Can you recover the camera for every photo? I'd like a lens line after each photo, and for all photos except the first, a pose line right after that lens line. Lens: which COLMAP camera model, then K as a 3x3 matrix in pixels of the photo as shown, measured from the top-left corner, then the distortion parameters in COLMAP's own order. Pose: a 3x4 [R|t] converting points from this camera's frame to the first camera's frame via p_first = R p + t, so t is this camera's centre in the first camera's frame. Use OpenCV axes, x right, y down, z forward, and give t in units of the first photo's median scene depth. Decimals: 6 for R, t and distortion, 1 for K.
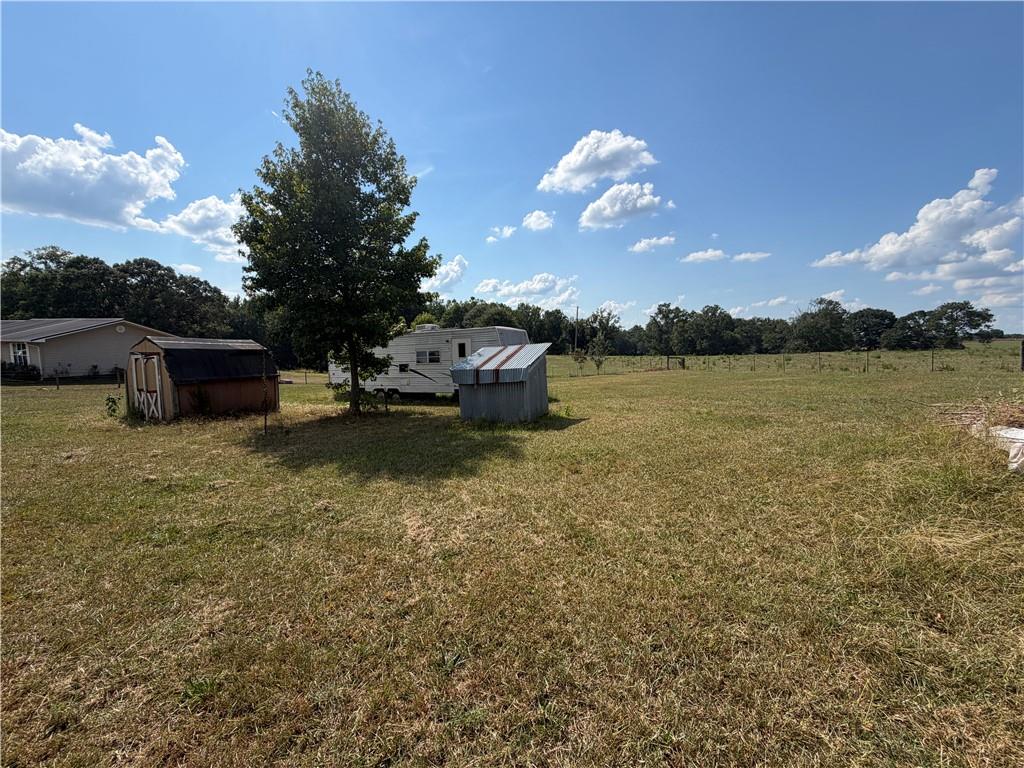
lens RADIAL K [[406.8, 0, 508.9], [0, 406.8, 383.9], [0, 0, 1]] dist [-0.001268, -0.000213]
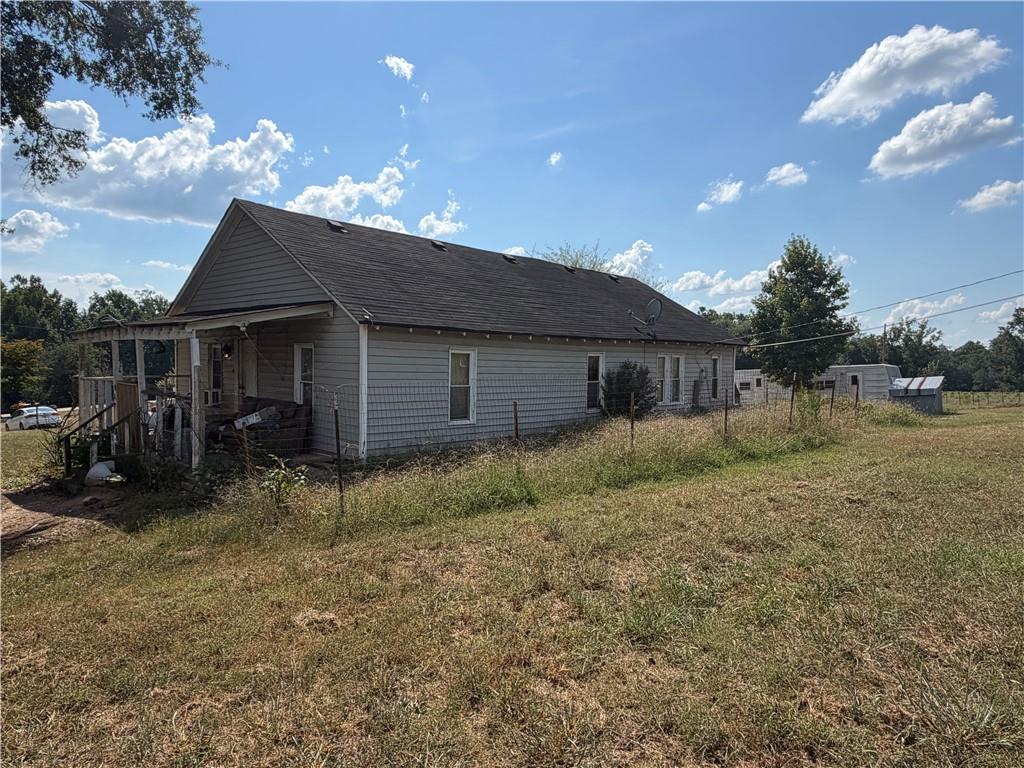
lens RADIAL K [[644.6, 0, 499.9], [0, 644.6, 387.9], [0, 0, 1]] dist [-0.006692, 0.010678]
pose [[0.947573, 0.011013, -0.319349, -0.052947], [-0.034171, 0.997167, -0.067005, 0.013239], [0.317706, 0.074404, 0.945265, -0.146517]]
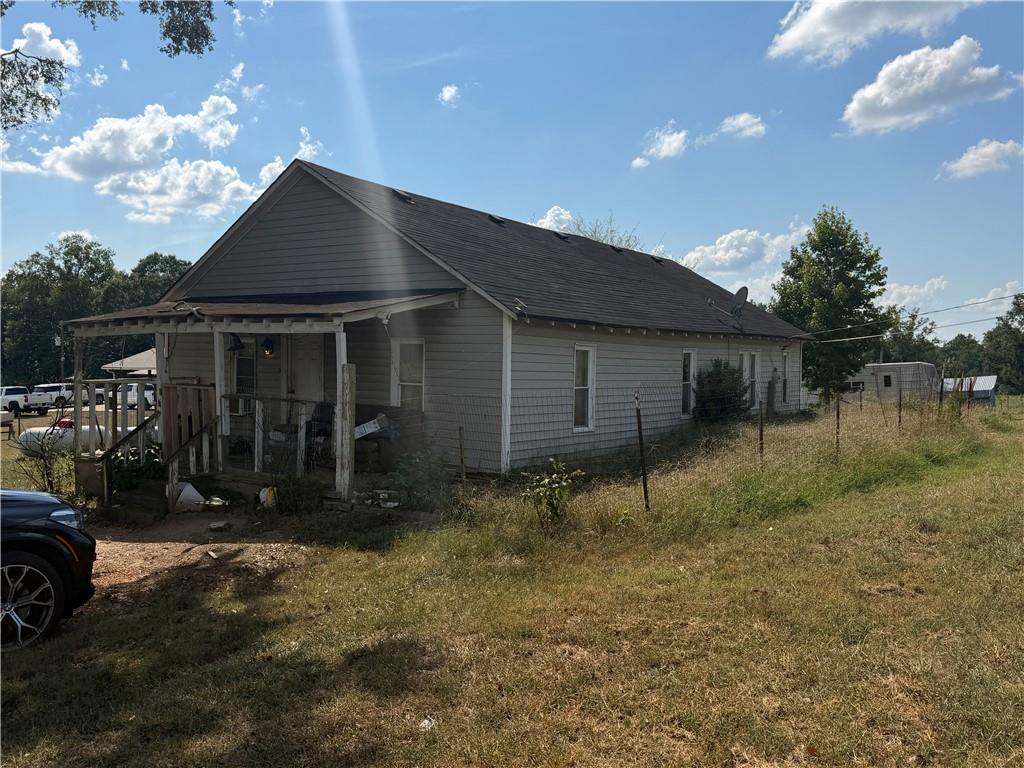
lens RADIAL K [[851.0, 0, 492.1], [0, 851.0, 381.8], [0, 0, 1]] dist [0.053633, -0.064998]
pose [[0.982672, 0.001155, -0.185349, -0.073822], [-0.017345, 0.996166, -0.085749, 0.014989], [0.184540, 0.087478, 0.978924, -0.161855]]
